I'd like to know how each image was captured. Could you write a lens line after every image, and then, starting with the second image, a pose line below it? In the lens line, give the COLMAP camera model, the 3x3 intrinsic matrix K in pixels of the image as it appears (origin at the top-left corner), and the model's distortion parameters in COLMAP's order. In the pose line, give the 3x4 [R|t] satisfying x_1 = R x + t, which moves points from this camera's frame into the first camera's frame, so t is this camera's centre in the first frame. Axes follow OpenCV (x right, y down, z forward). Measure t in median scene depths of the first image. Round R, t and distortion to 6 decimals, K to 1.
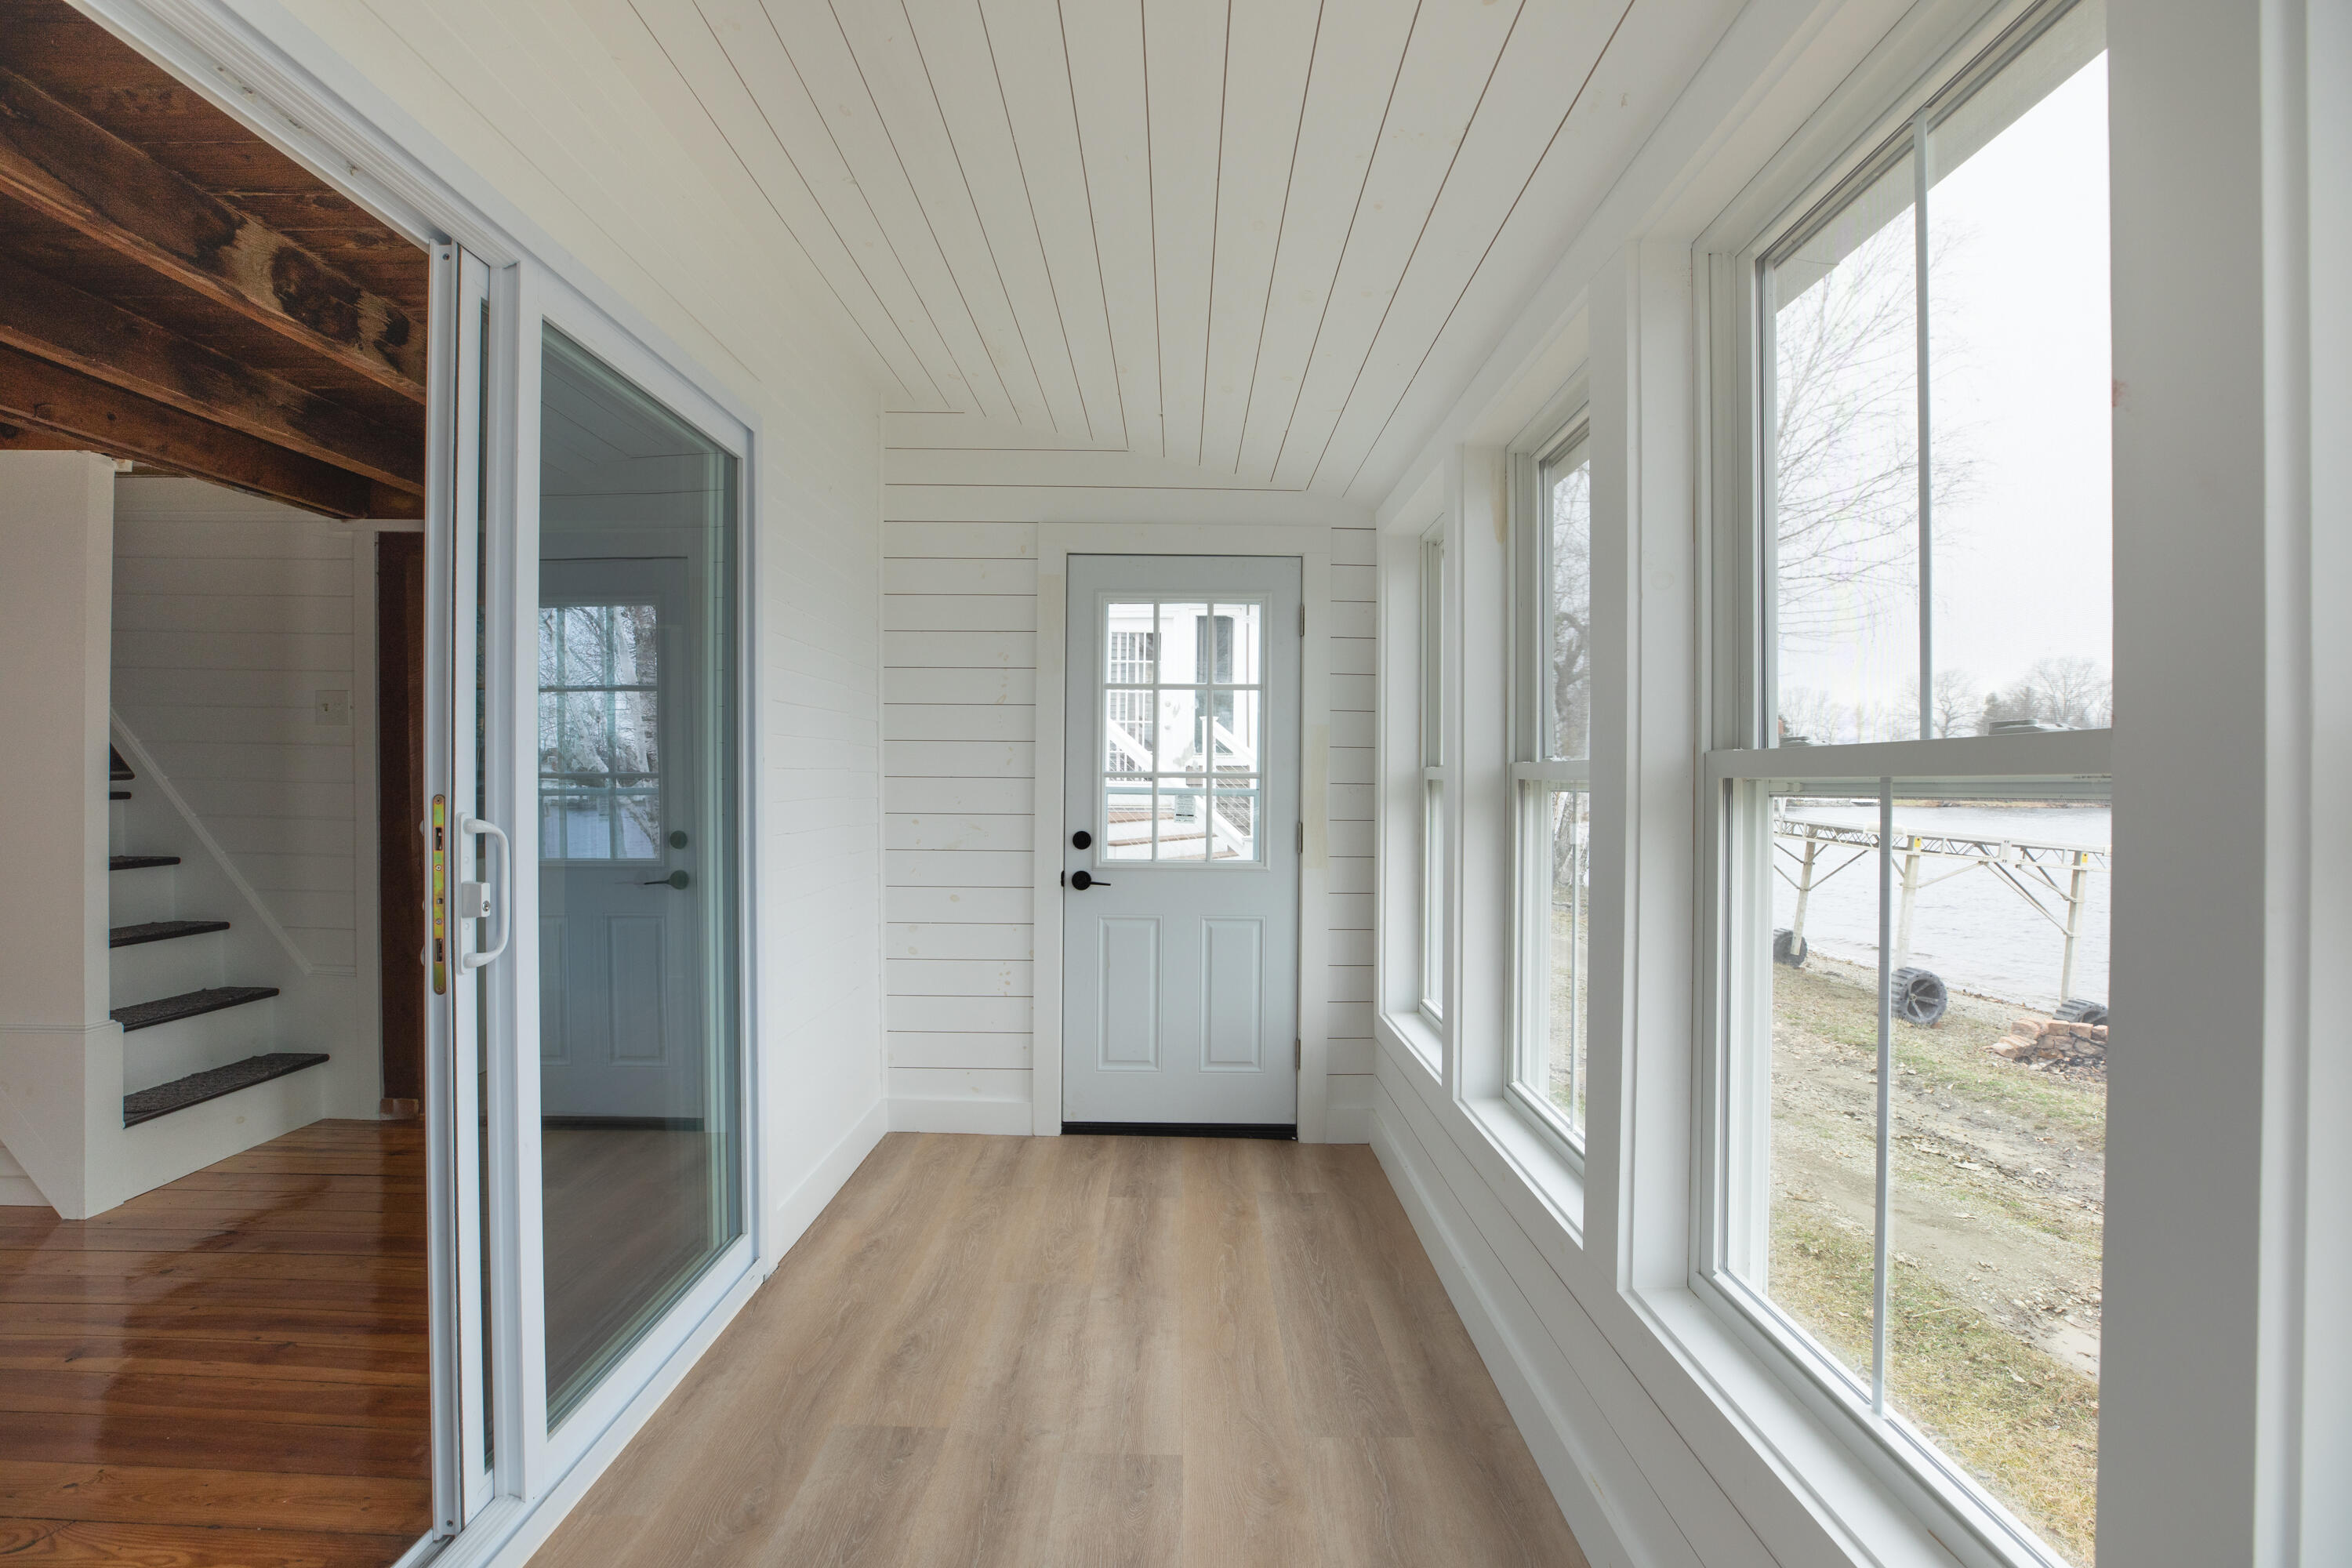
lens RADIAL K [[1073.3, 0, 1180.9], [0, 1073.3, 796.1], [0, 0, 1]] dist [-0.041772, 0.009143]
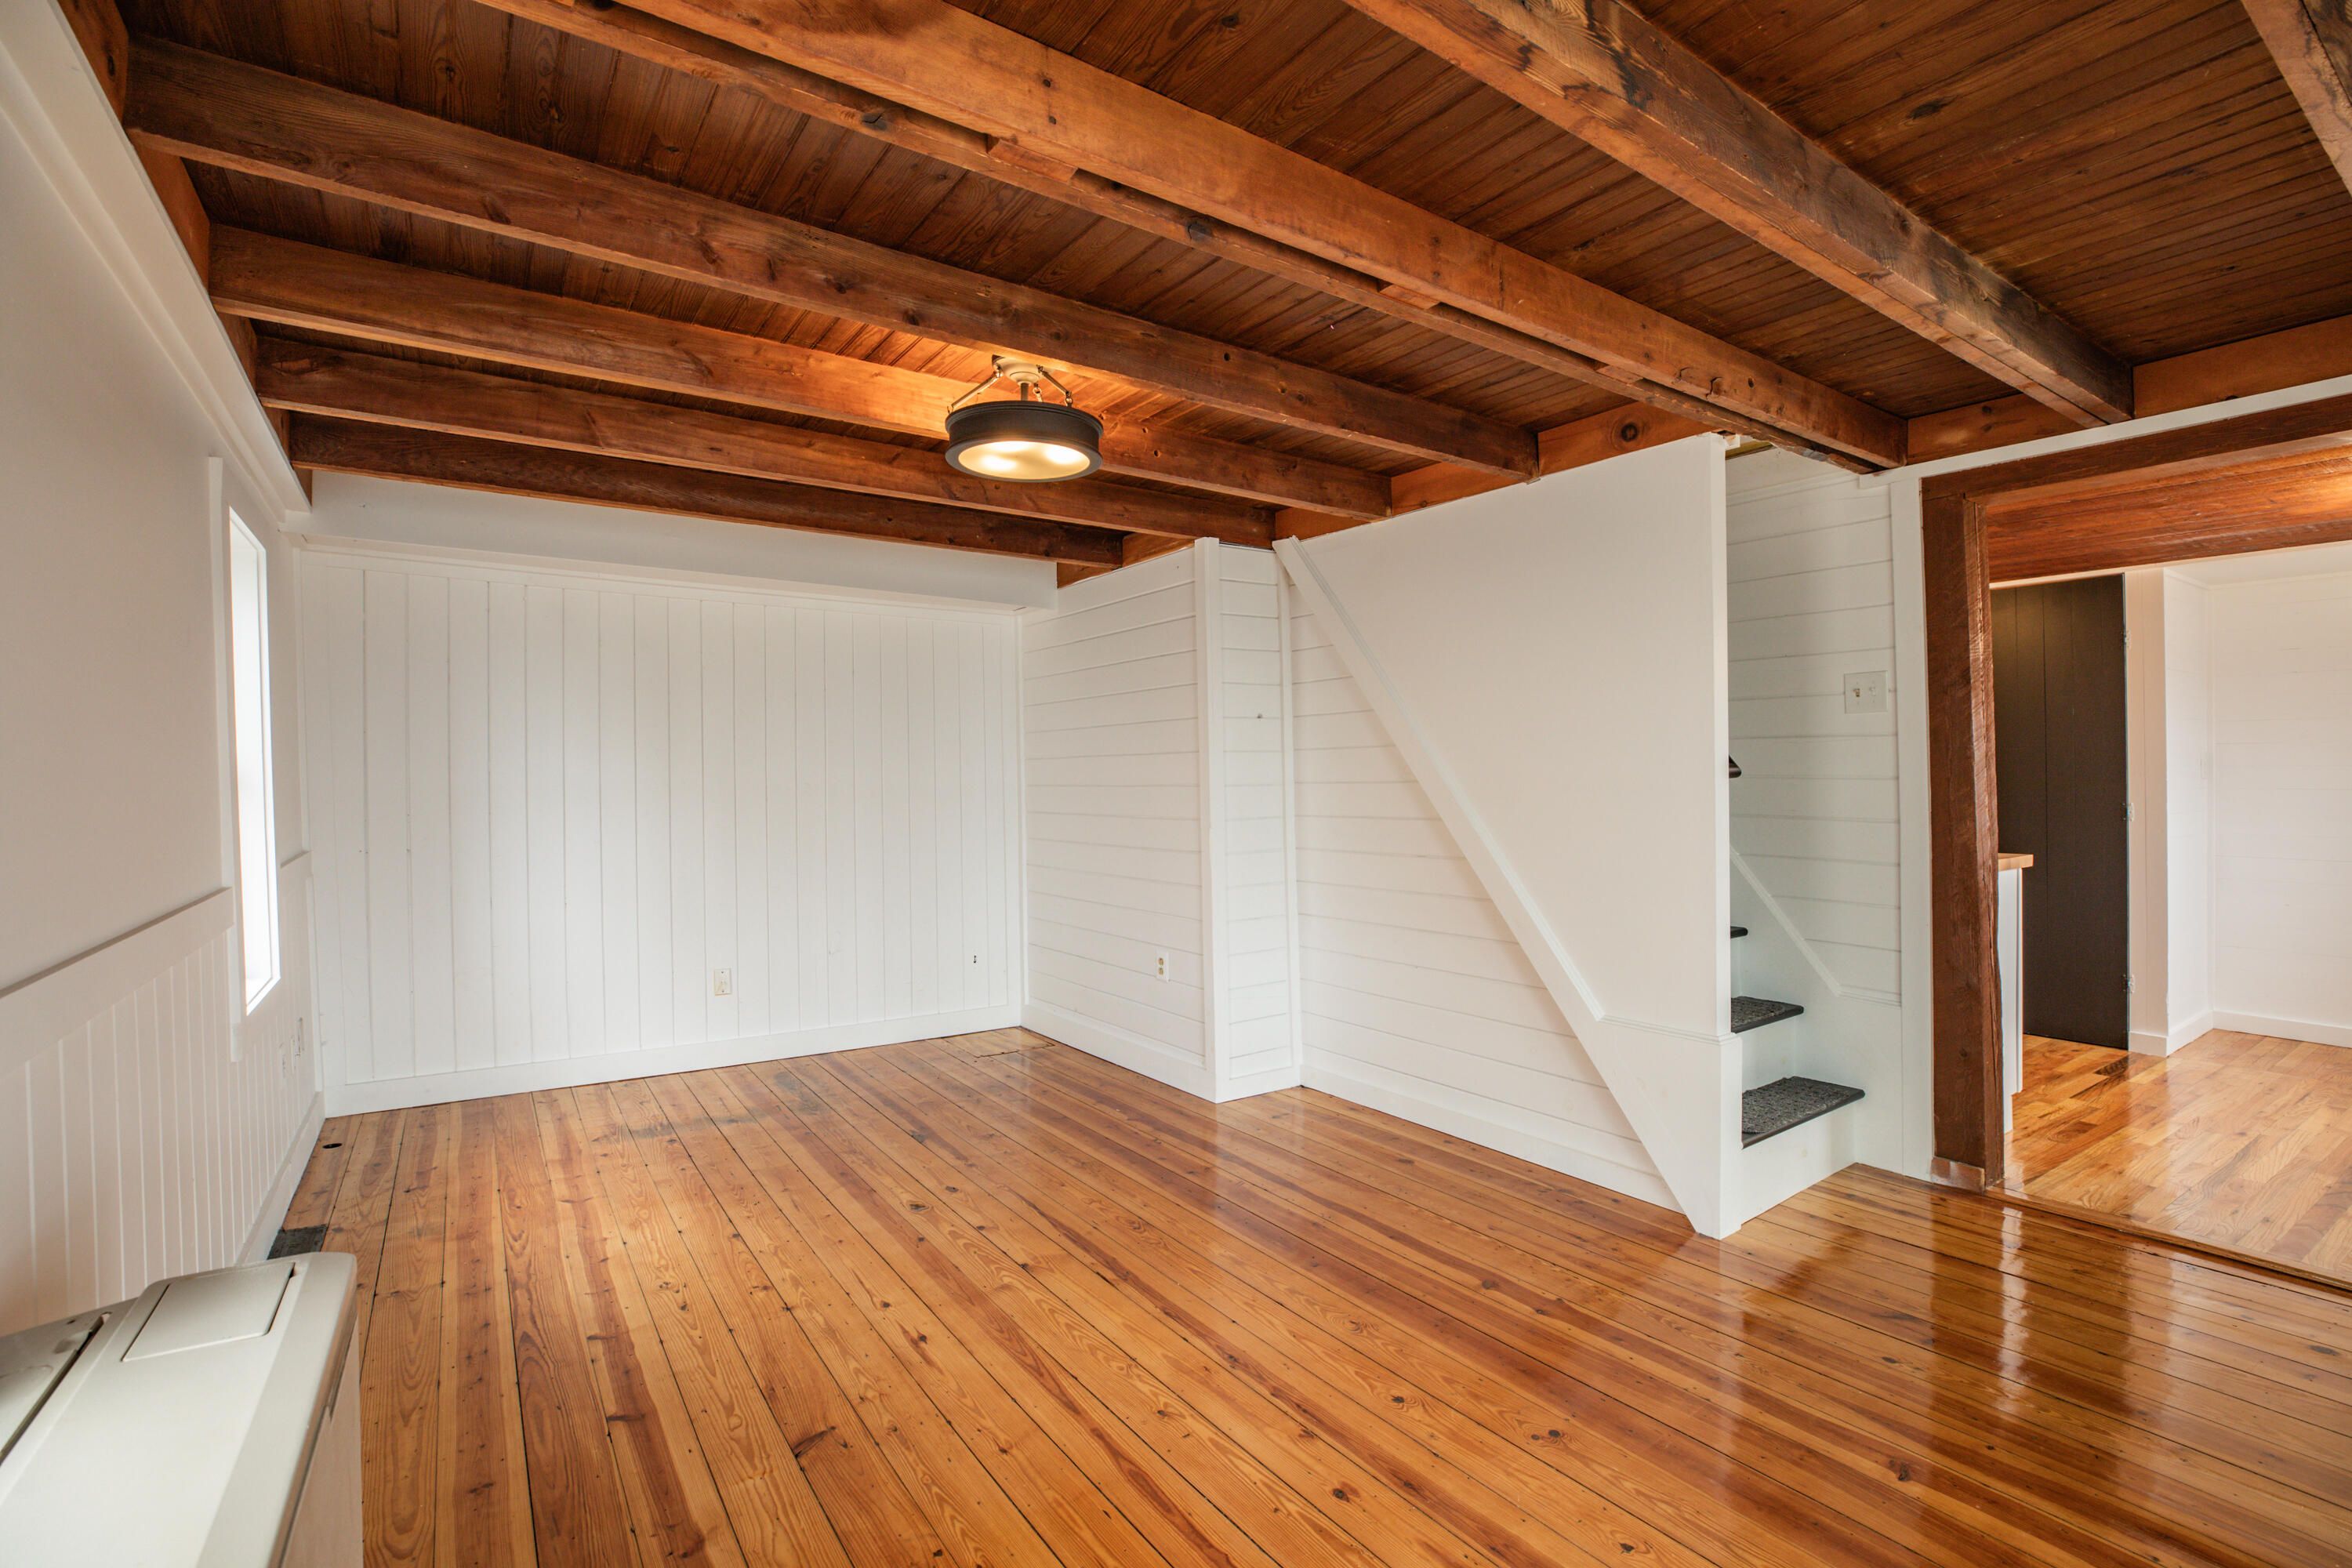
lens RADIAL K [[1073.3, 0, 1151.8], [0, 1073.3, 780.8], [0, 0, 1]] dist [-0.041772, 0.009143]
pose [[0.548360, -0.010250, -0.836180, -0.421204], [-0.002516, 0.999900, -0.013907, 0.003939], [0.836239, 0.009729, 0.548279, 0.025647]]
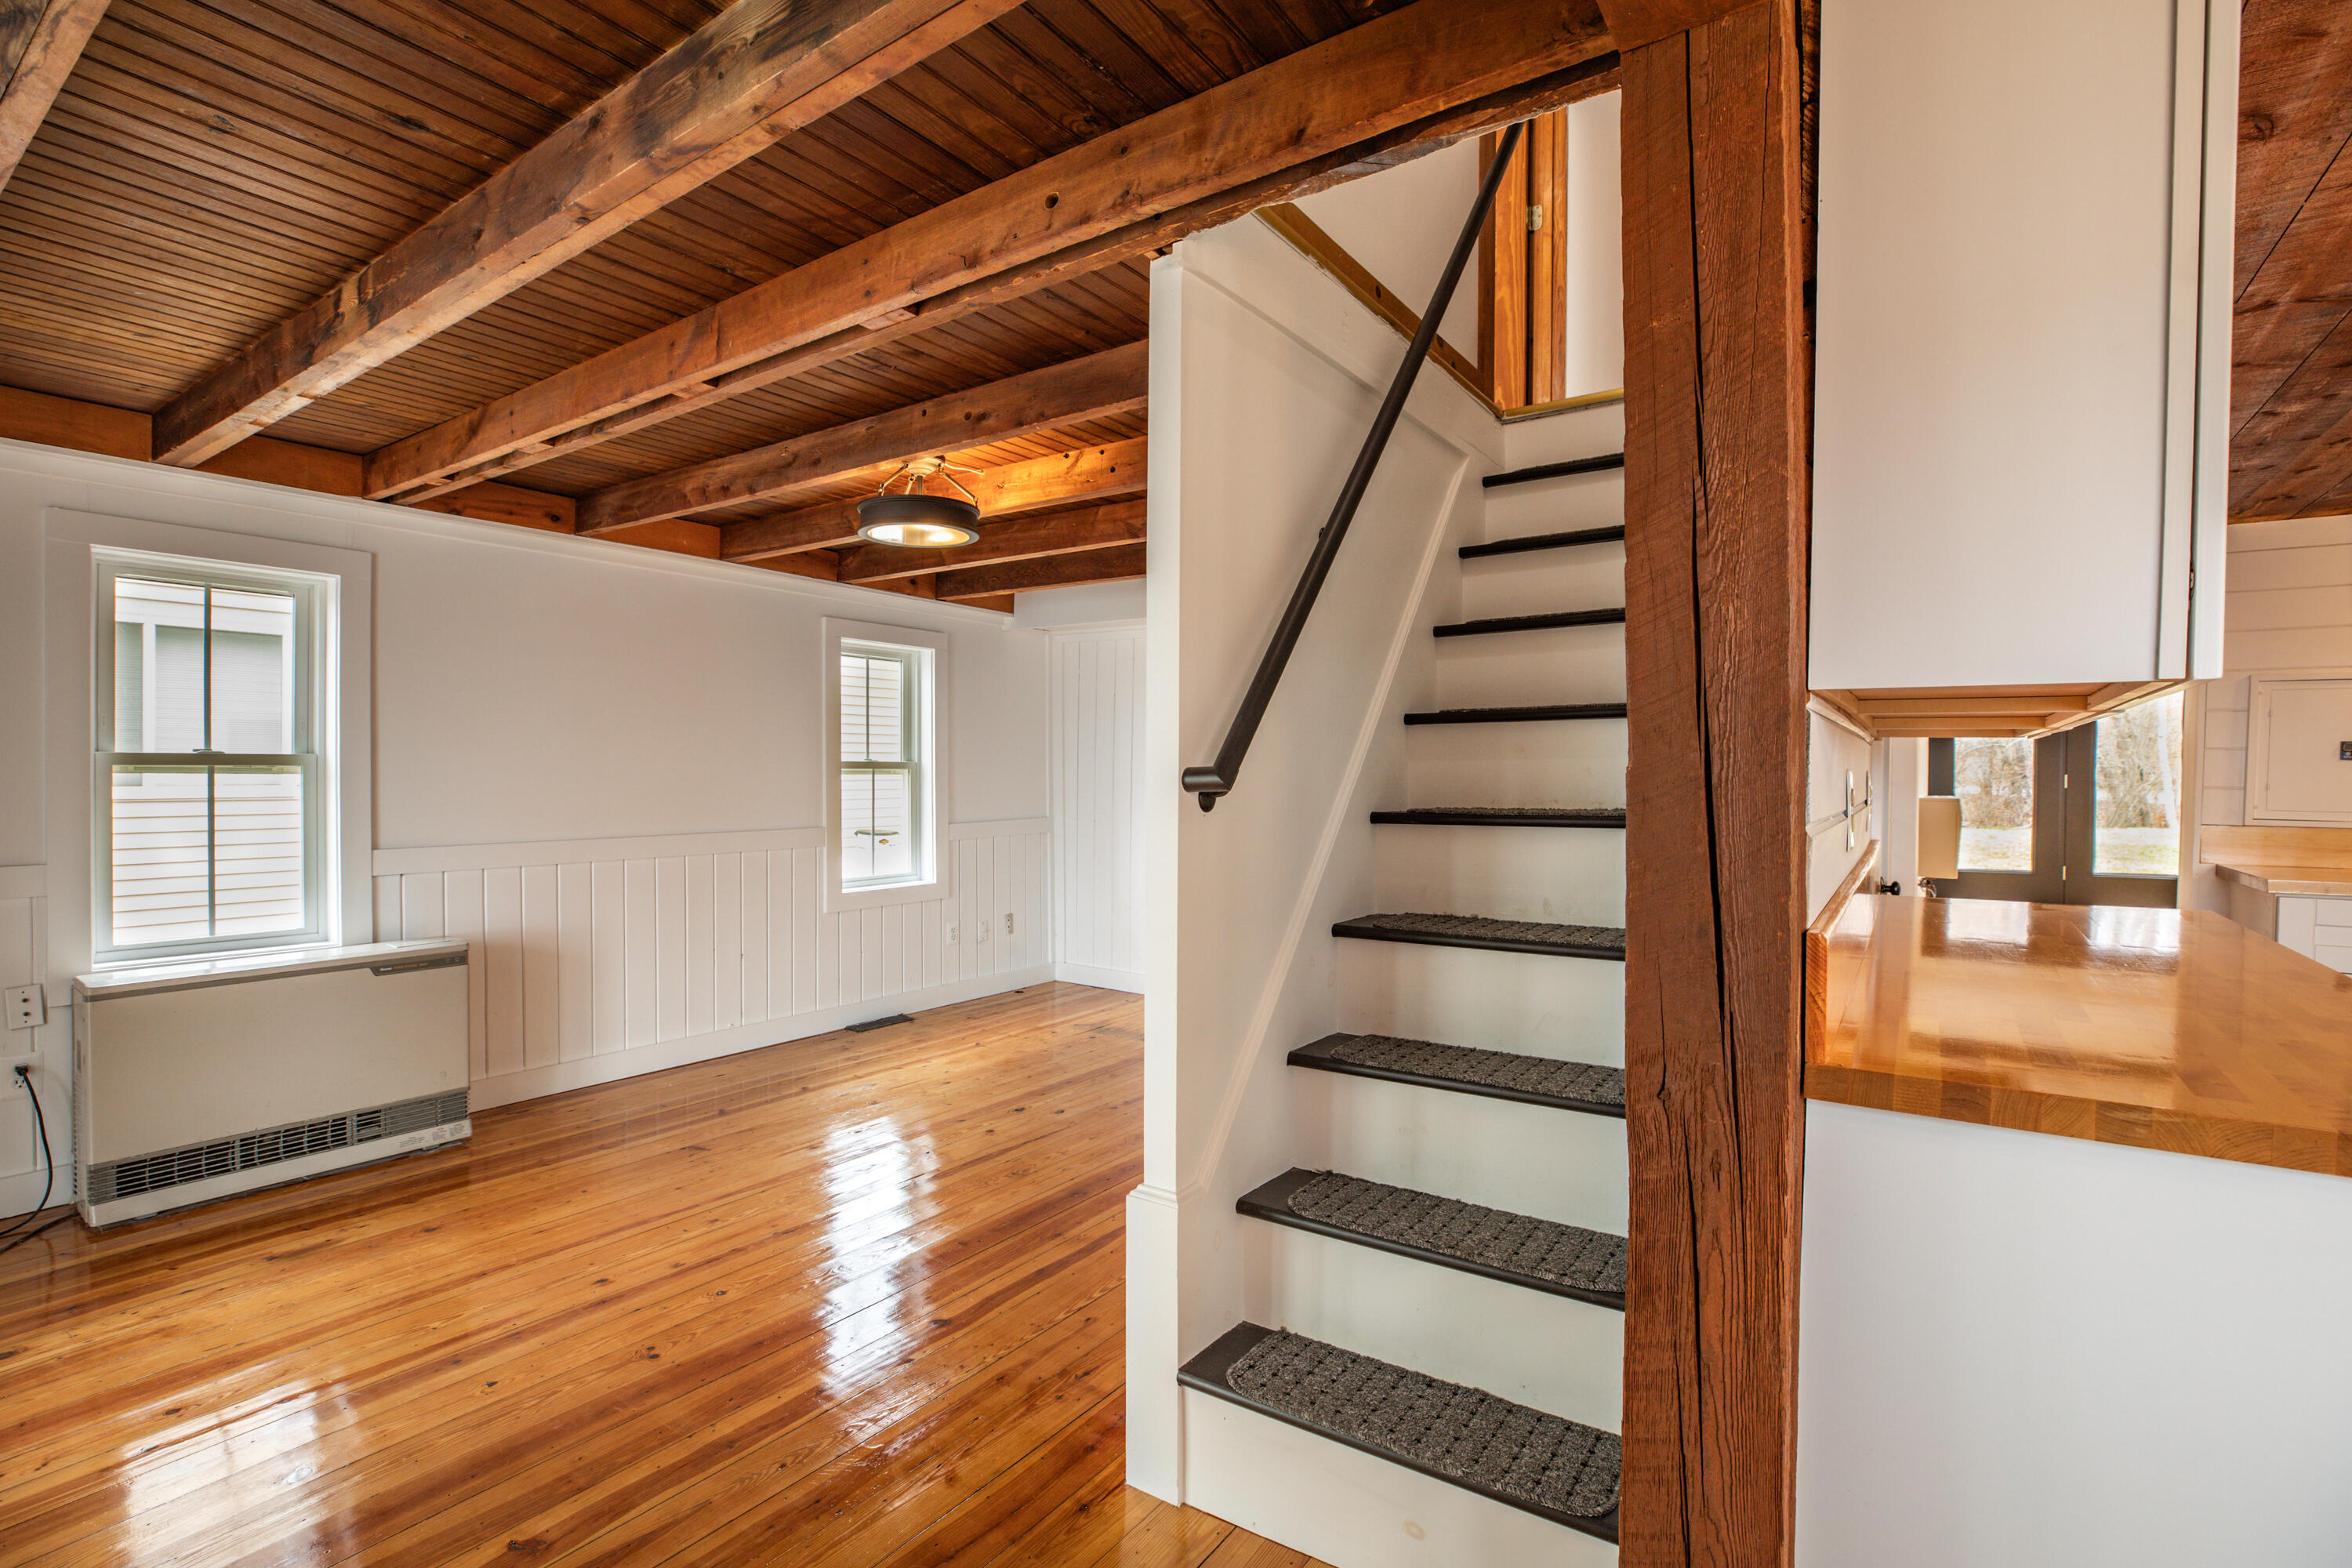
lens RADIAL K [[1073.3, 0, 1200.3], [0, 1073.3, 775.5], [0, 0, 1]] dist [-0.041772, 0.009143]
pose [[-0.567034, -0.011179, -0.823619, -0.434399], [-0.022532, 0.999744, 0.001944, -0.016715], [0.823386, 0.019660, -0.567140, 1.094683]]
